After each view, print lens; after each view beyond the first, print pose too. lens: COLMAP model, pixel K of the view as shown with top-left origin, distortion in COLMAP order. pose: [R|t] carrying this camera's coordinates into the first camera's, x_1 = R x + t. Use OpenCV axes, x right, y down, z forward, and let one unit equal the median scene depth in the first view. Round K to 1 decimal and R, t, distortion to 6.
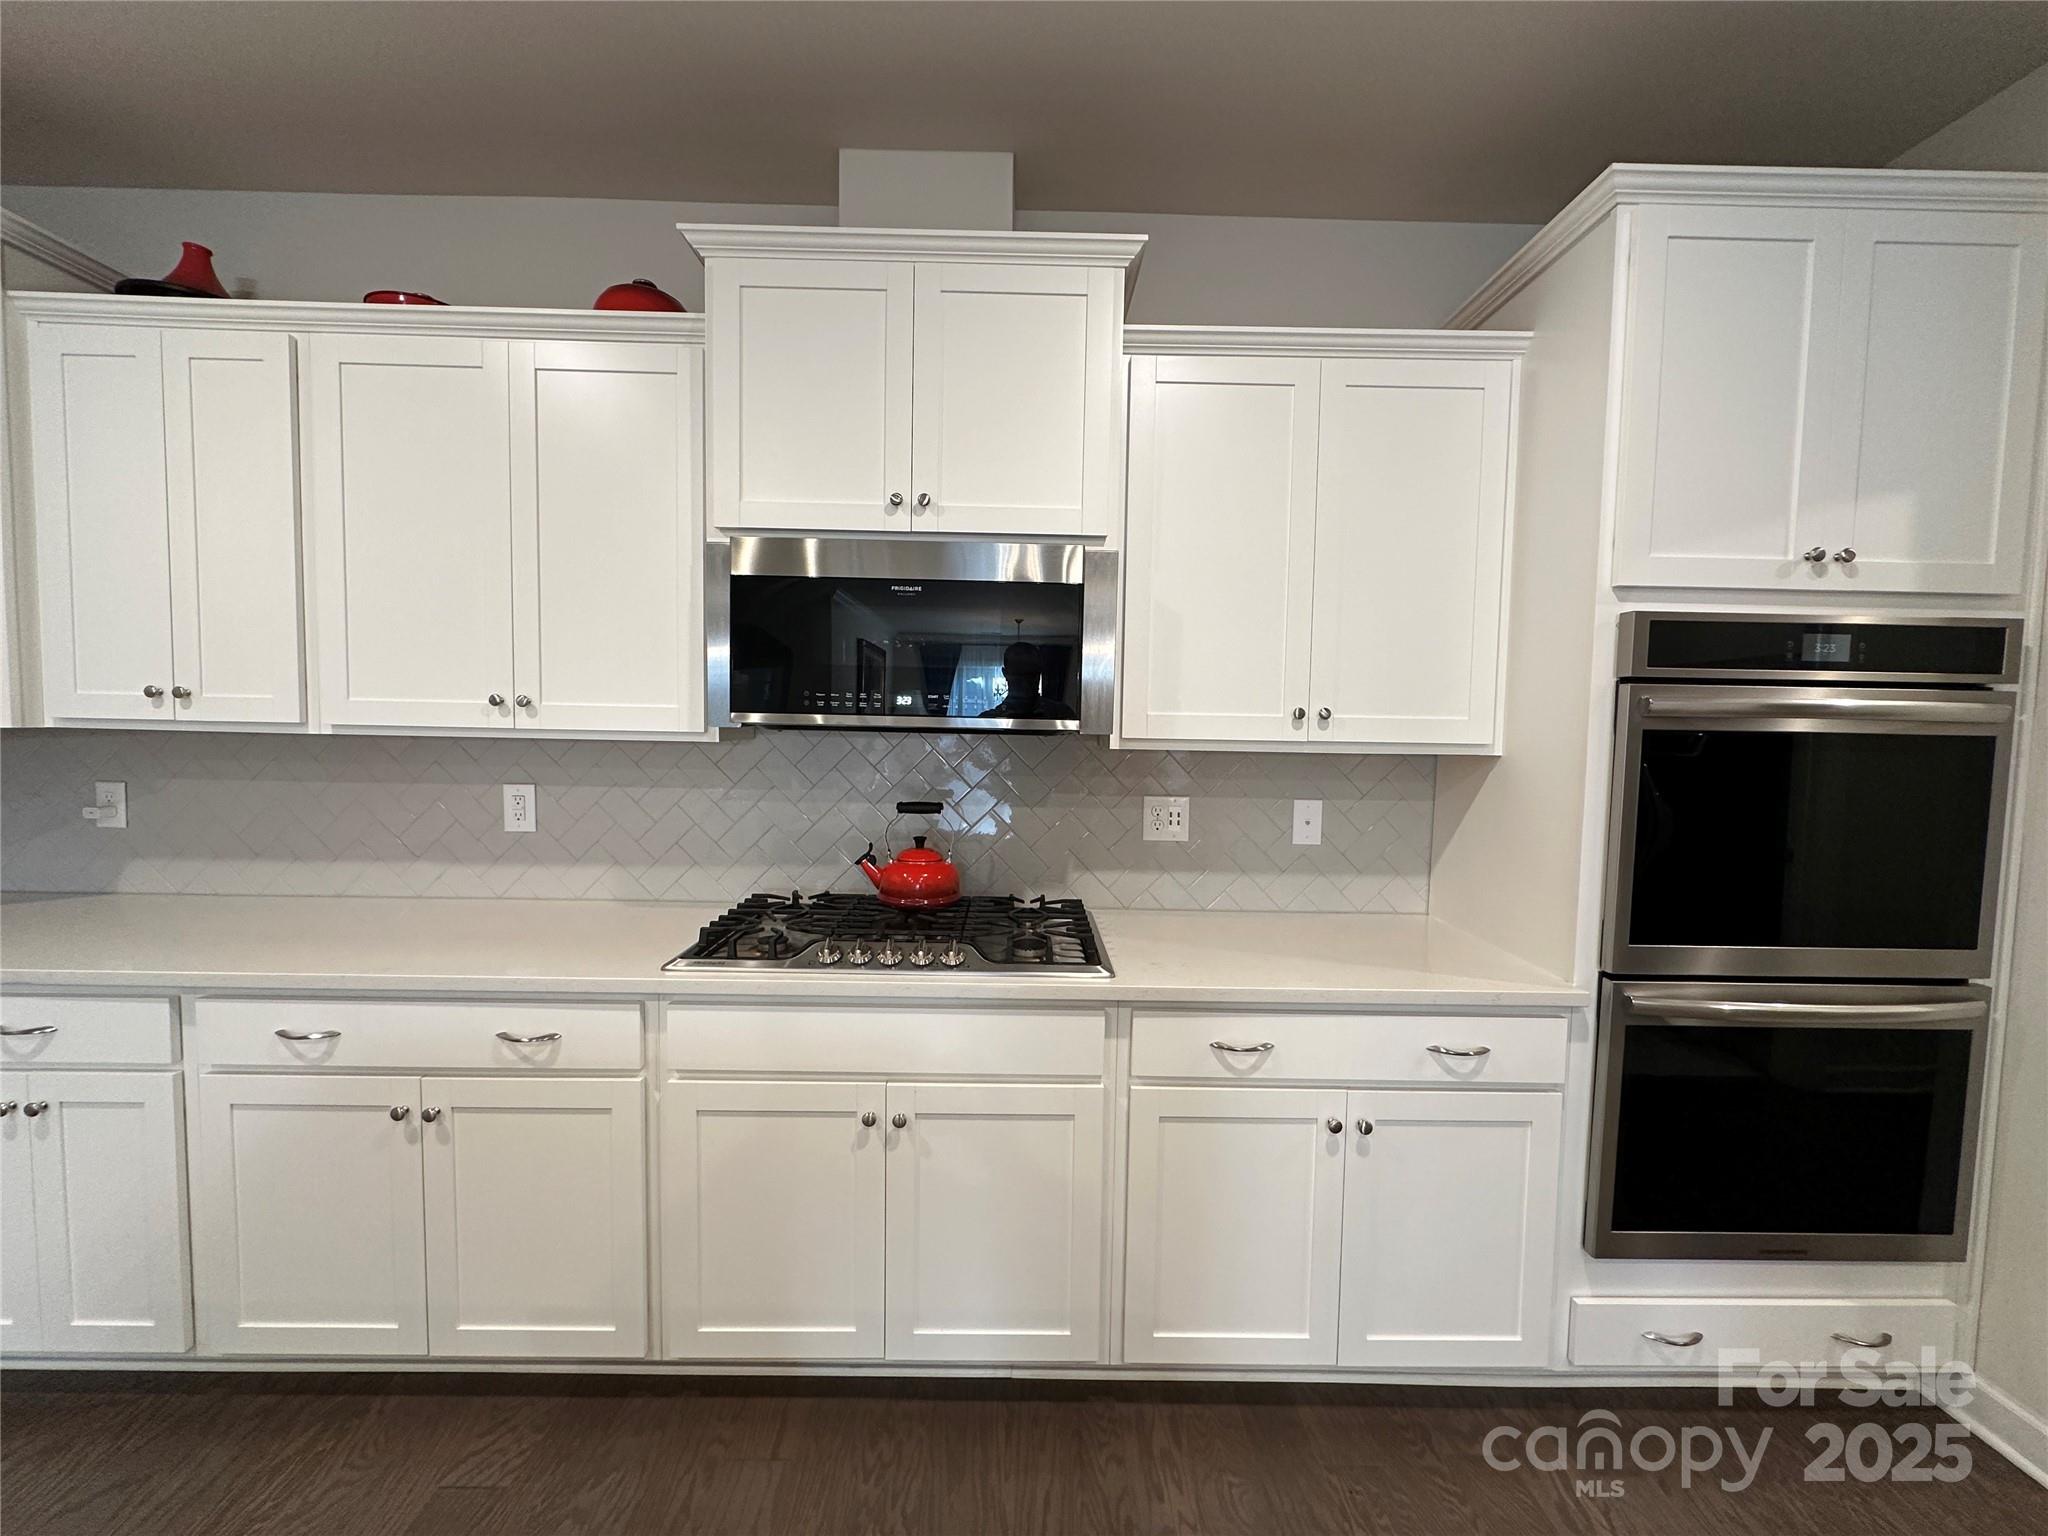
lens RADIAL K [[823.6, 0, 1024.0], [0, 823.6, 768.0], [0, 0, 1]] dist [-0.002334, -0.000156]
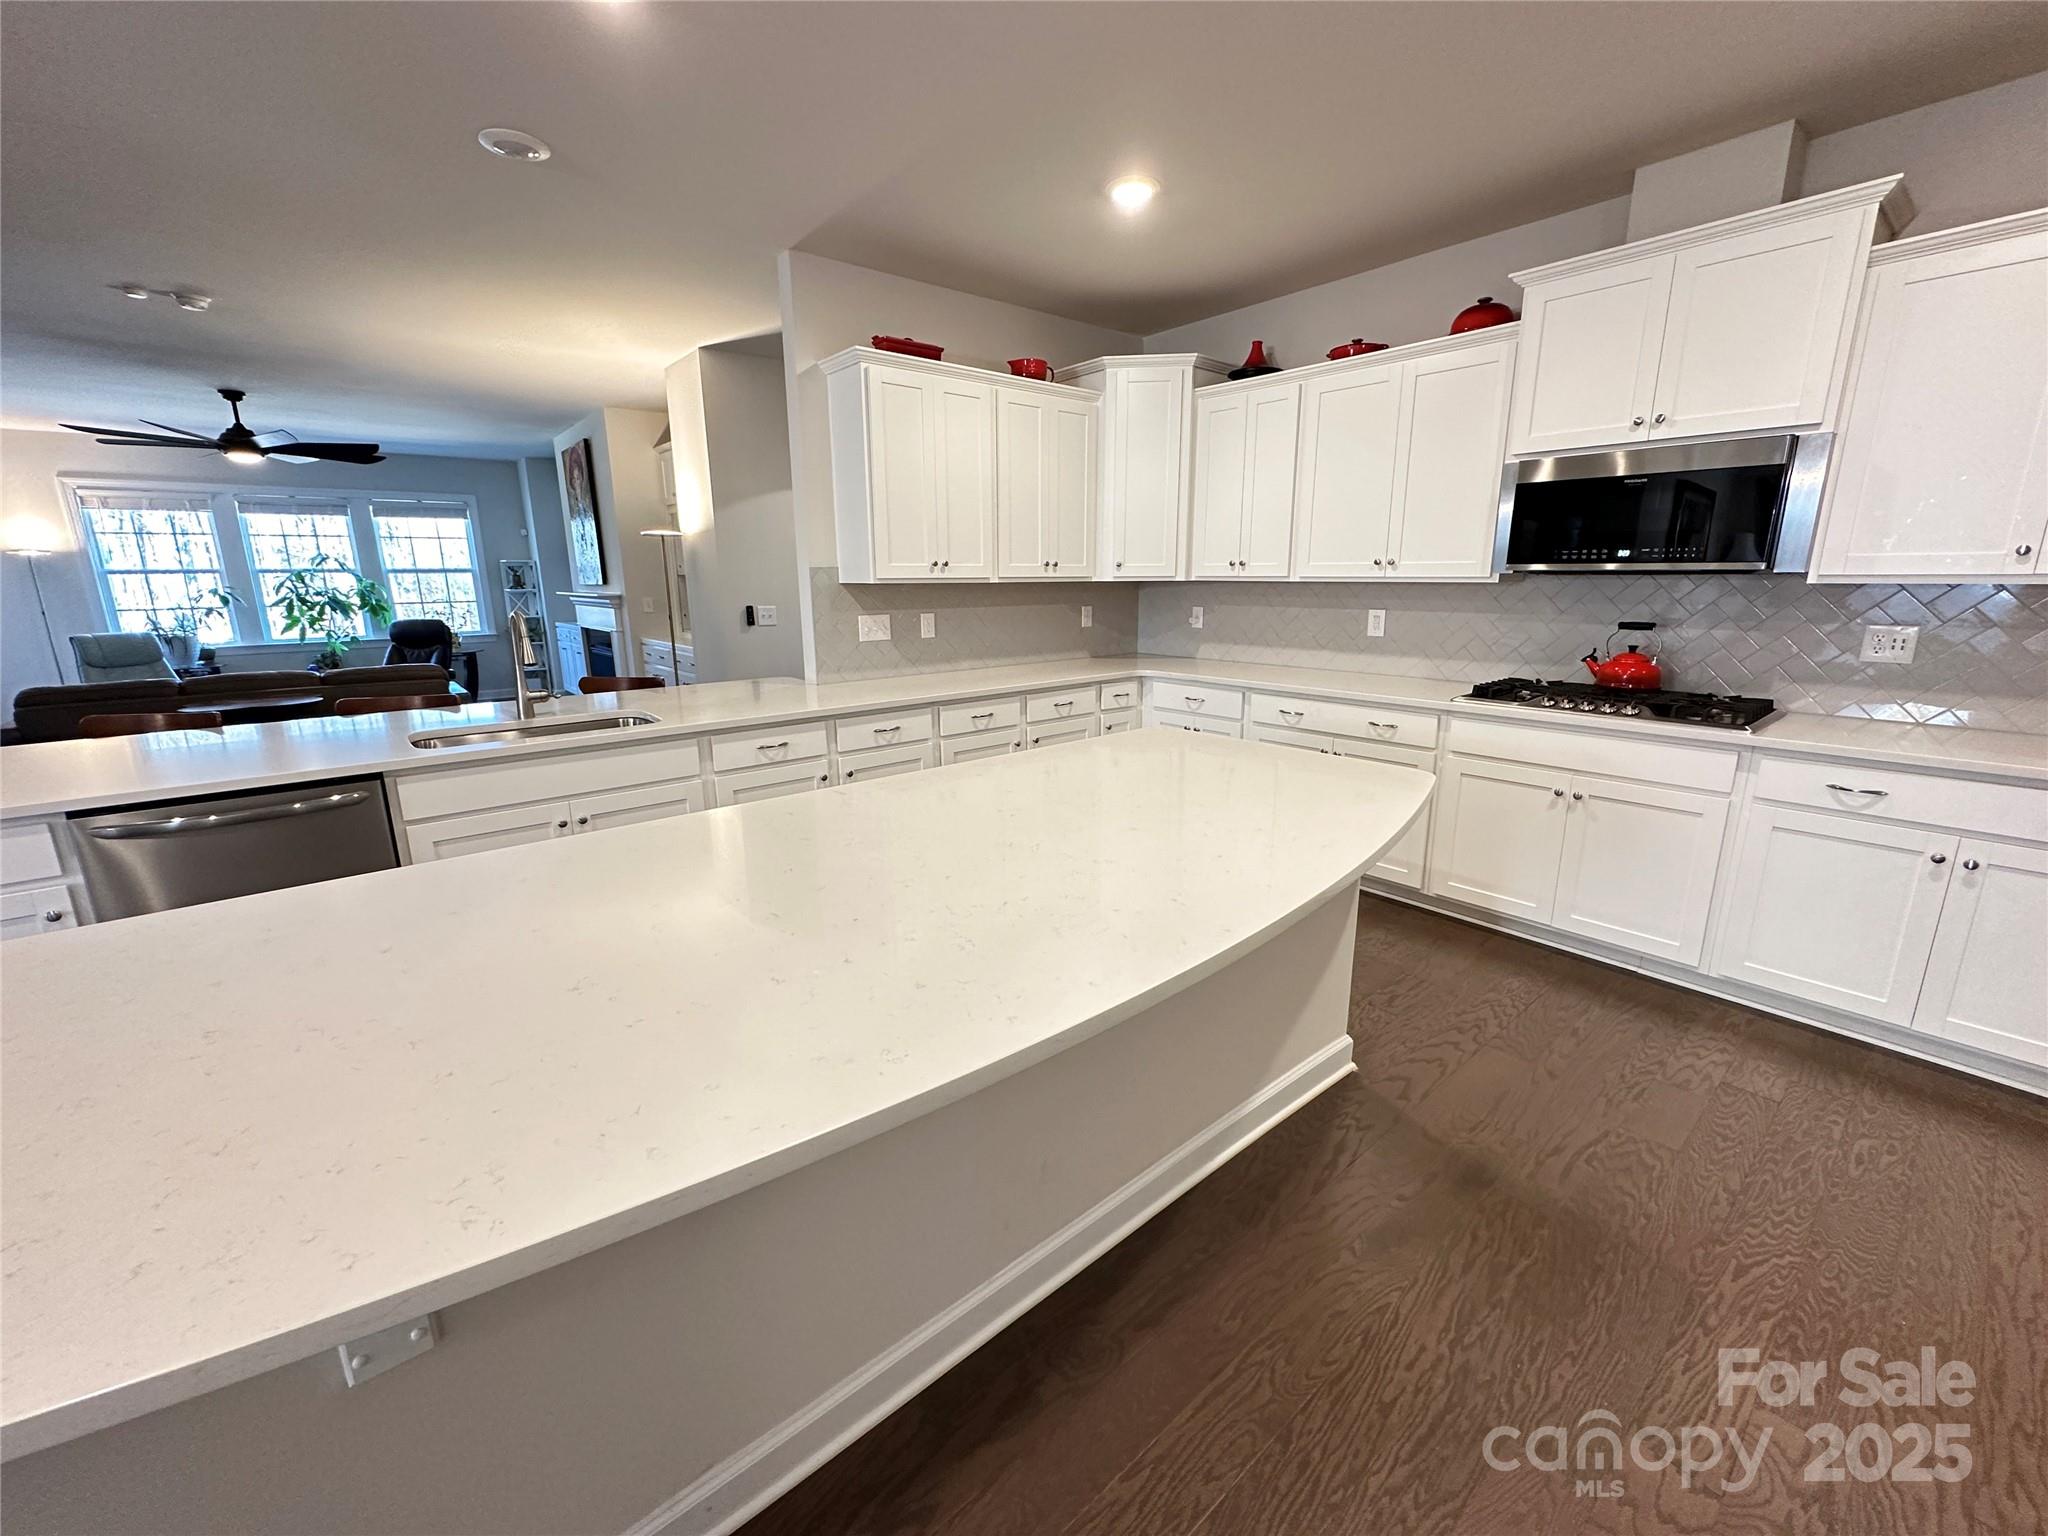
lens RADIAL K [[823.6, 0, 1024.0], [0, 823.6, 768.0], [0, 0, 1]] dist [-0.002334, -0.000156]
pose [[0.636110, 0.153884, -0.756097, 0.371473], [-0.026959, 0.983745, 0.177535, 0.073816], [0.771127, -0.092548, 0.629919, -0.913690]]
